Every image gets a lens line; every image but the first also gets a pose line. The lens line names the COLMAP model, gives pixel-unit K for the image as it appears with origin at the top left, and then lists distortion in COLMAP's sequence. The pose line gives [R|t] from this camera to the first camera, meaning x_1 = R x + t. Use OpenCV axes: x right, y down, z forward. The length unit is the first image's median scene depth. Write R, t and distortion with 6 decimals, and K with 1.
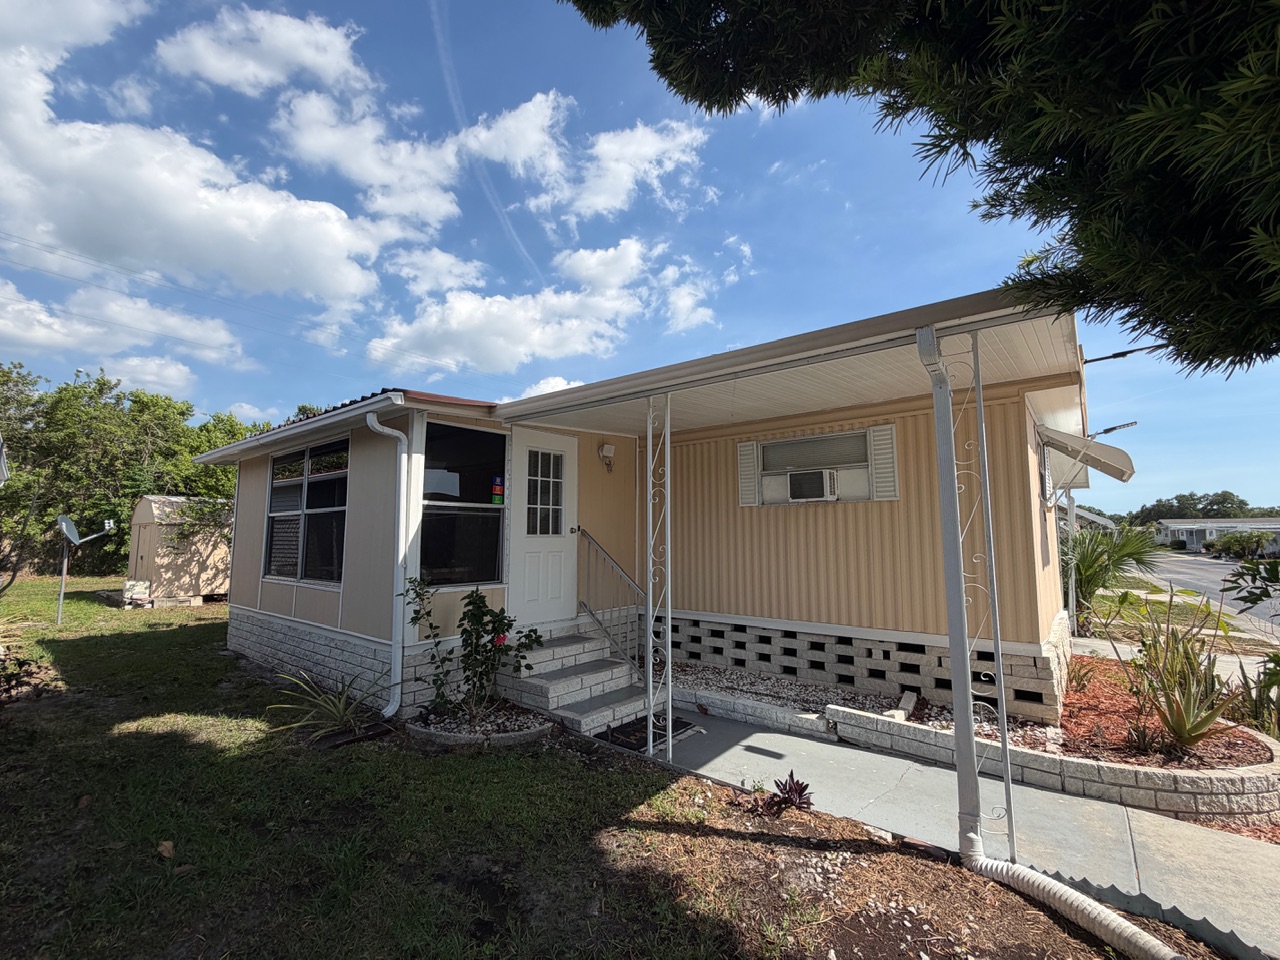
lens RADIAL K [[555.3, 0, 645.7], [0, 555.3, 485.2], [0, 0, 1]] dist [0.001113, -0.000022]
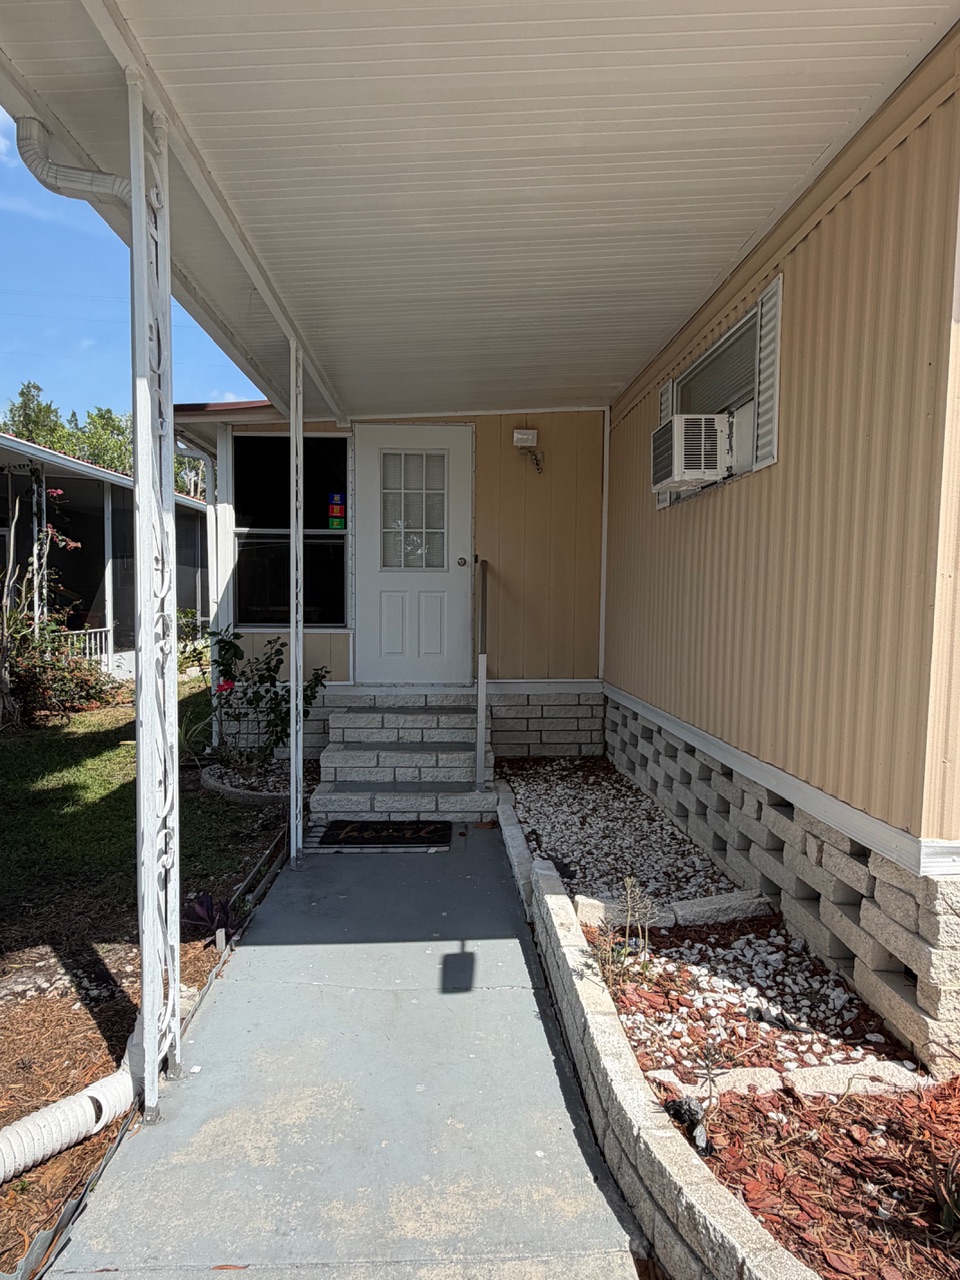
lens RADIAL K [[796.7, 0, 477.1], [0, 796.7, 645.8], [0, 0, 1]] dist [-0.015829, -0.000548]
pose [[0.662279, 0.053244, -0.747363, 0.716981], [0.063458, 0.989902, 0.126757, 0.067236], [0.746565, -0.131375, 0.652212, 0.382639]]
